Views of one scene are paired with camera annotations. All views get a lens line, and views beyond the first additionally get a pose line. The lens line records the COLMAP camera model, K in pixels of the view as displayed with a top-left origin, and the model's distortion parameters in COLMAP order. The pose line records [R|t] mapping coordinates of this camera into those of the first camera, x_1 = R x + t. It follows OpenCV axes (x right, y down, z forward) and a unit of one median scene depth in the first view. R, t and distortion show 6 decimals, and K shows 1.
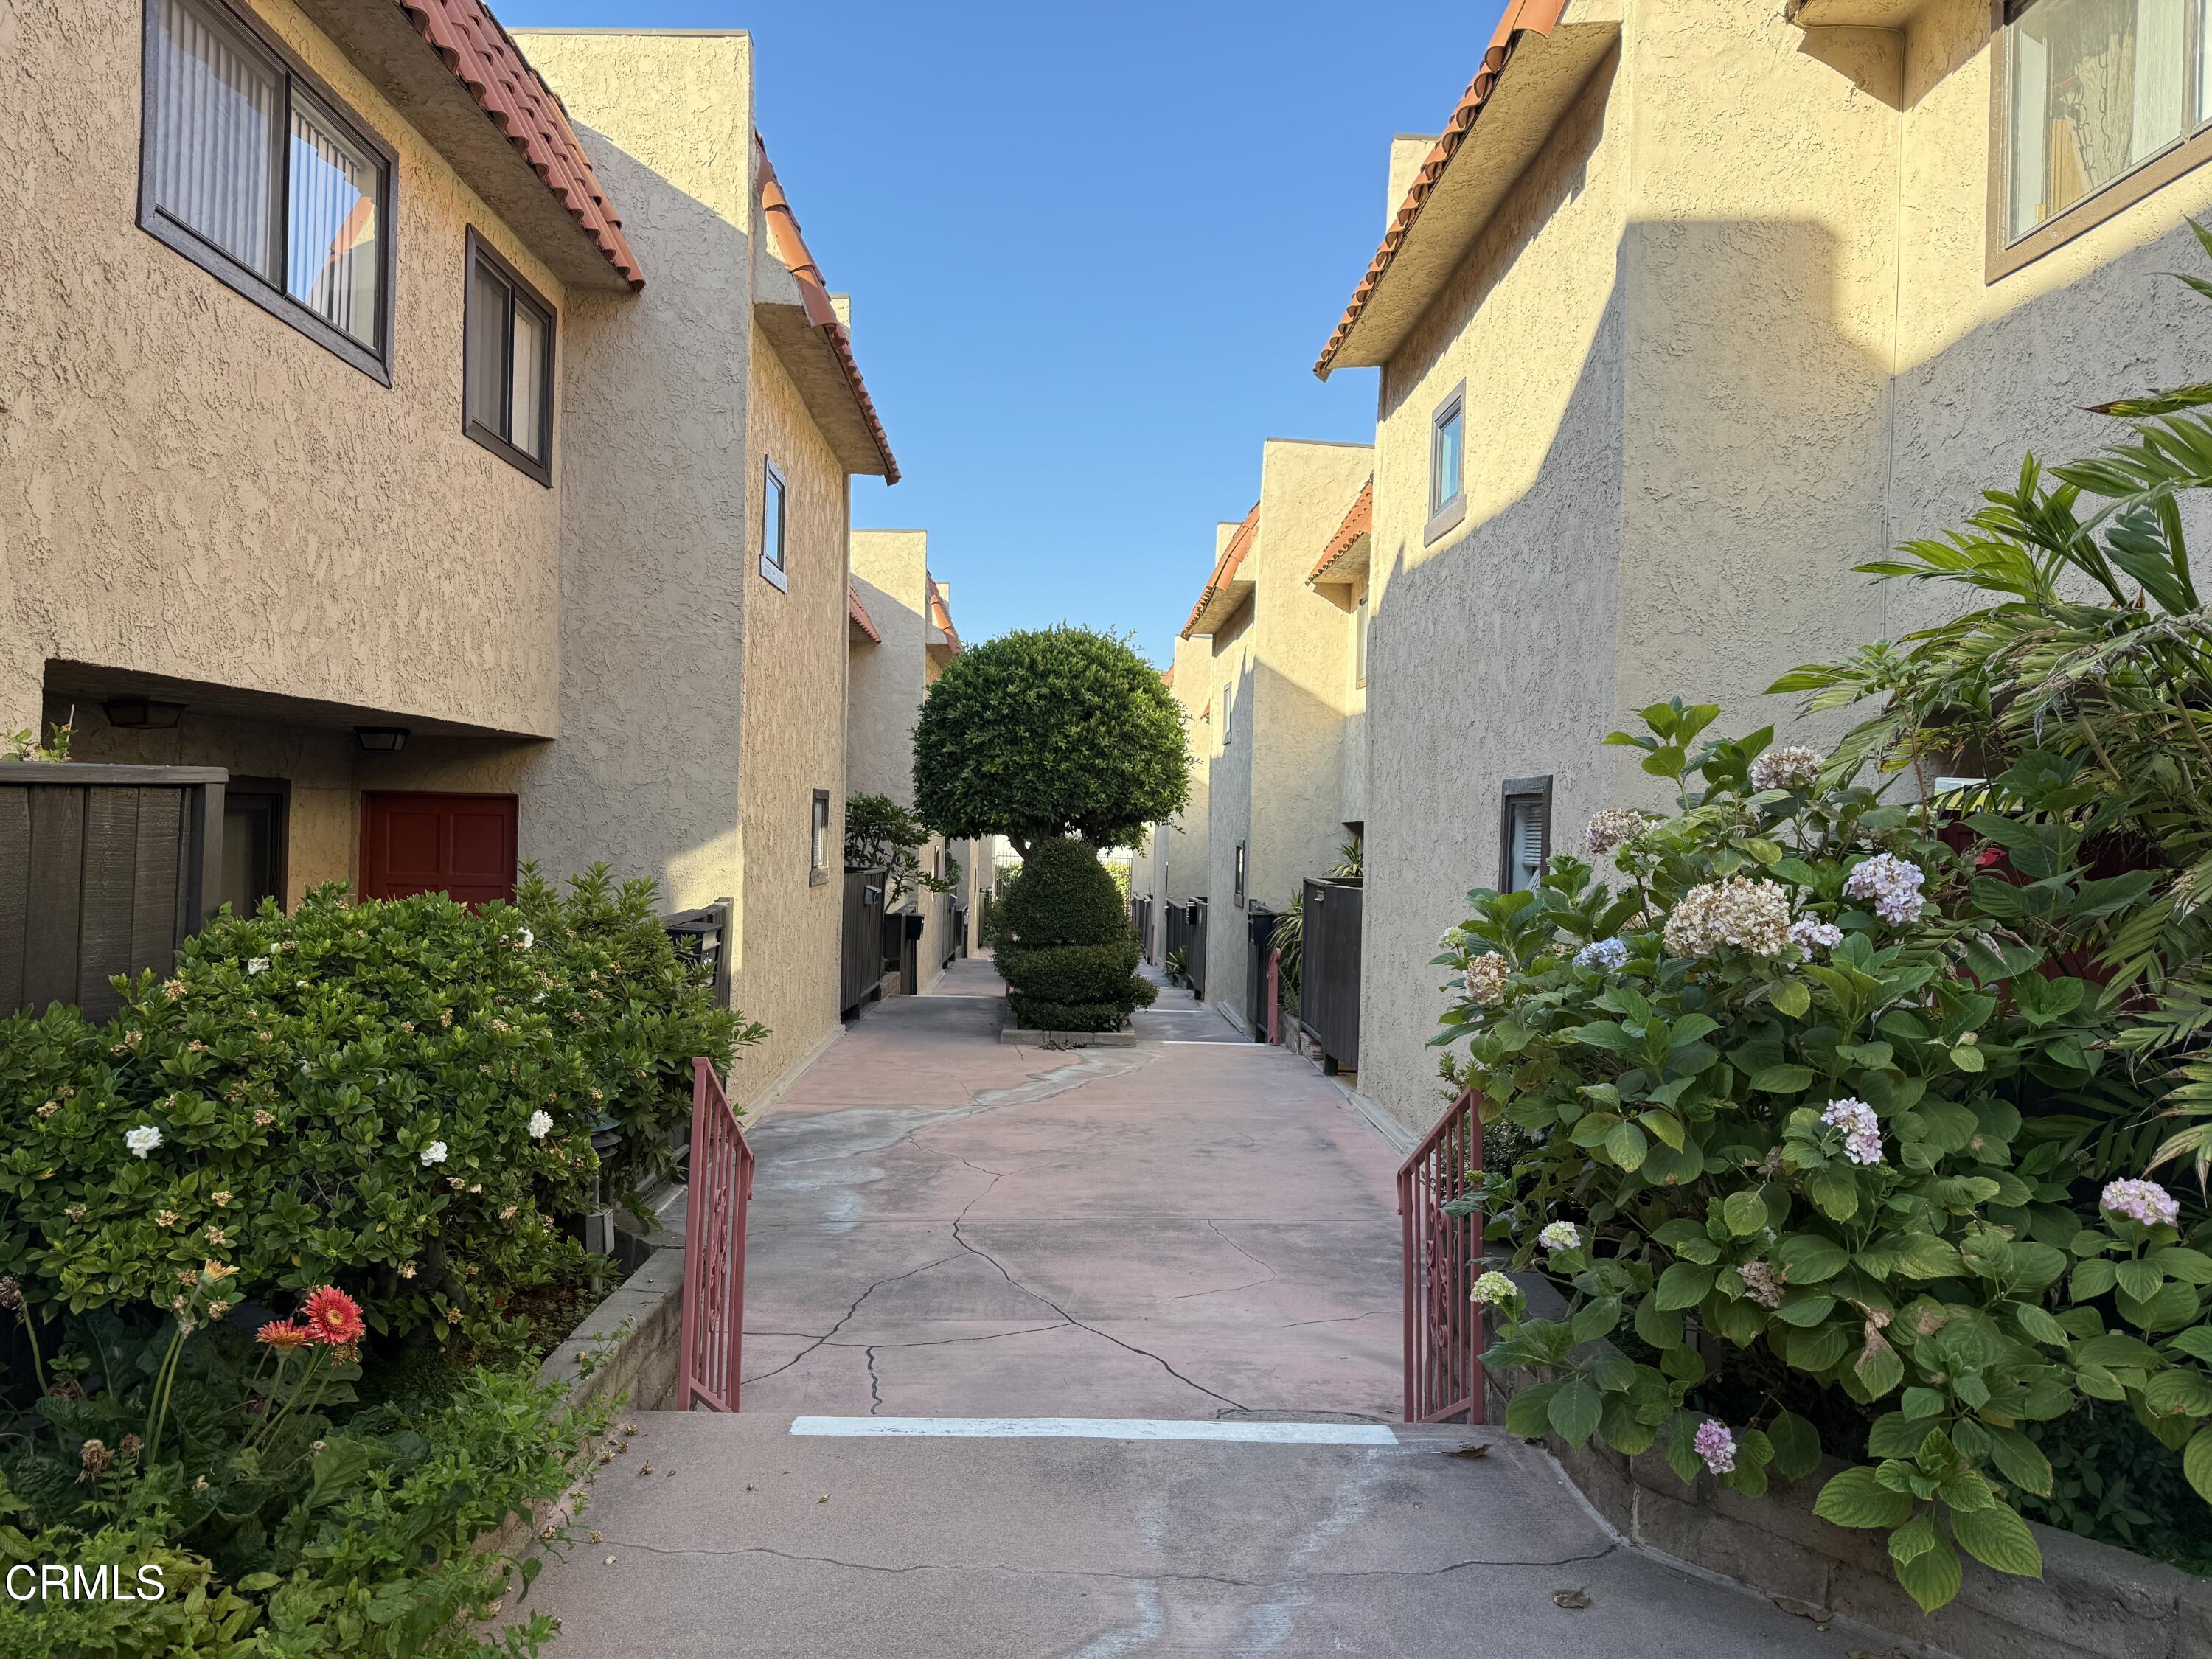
lens RADIAL K [[1532.6, 0, 1103.3], [0, 1532.6, 834.9], [0, 0, 1]] dist [0.129789, -0.278643]
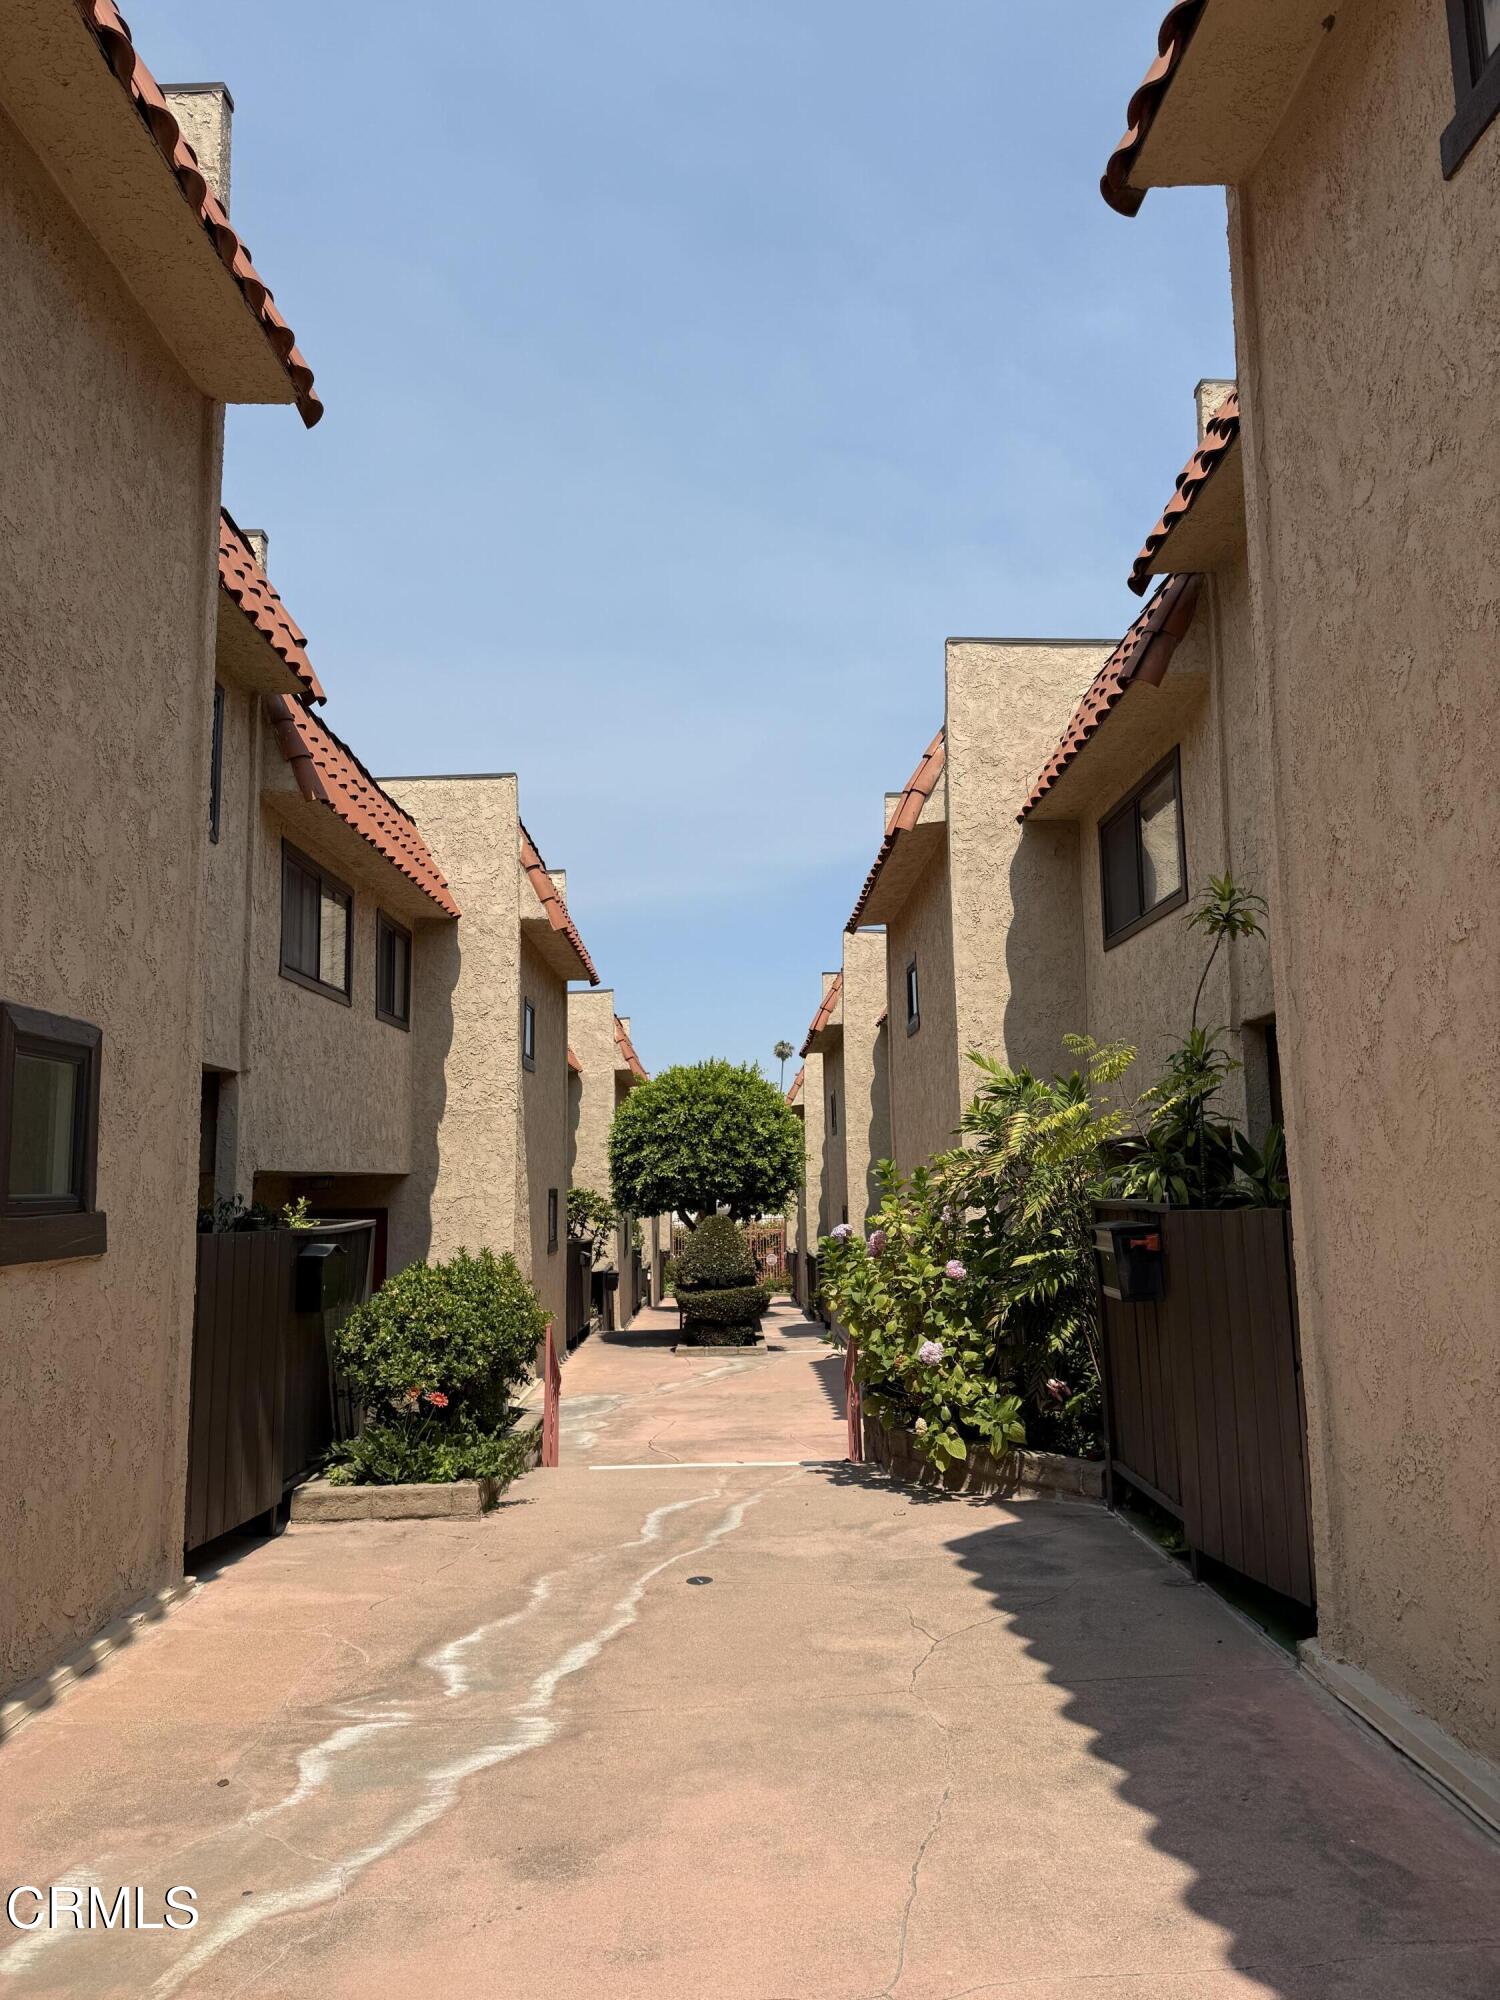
lens RADIAL K [[1385.8, 0, 753.3], [0, 1385.8, 987.8], [0, 0, 1]] dist [0.129789, -0.278643]
pose [[0.999022, -0.043755, -0.006399, 0.047534], [0.042354, 0.988379, -0.145994, -0.023231], [0.012712, 0.145580, 0.989265, -0.561800]]
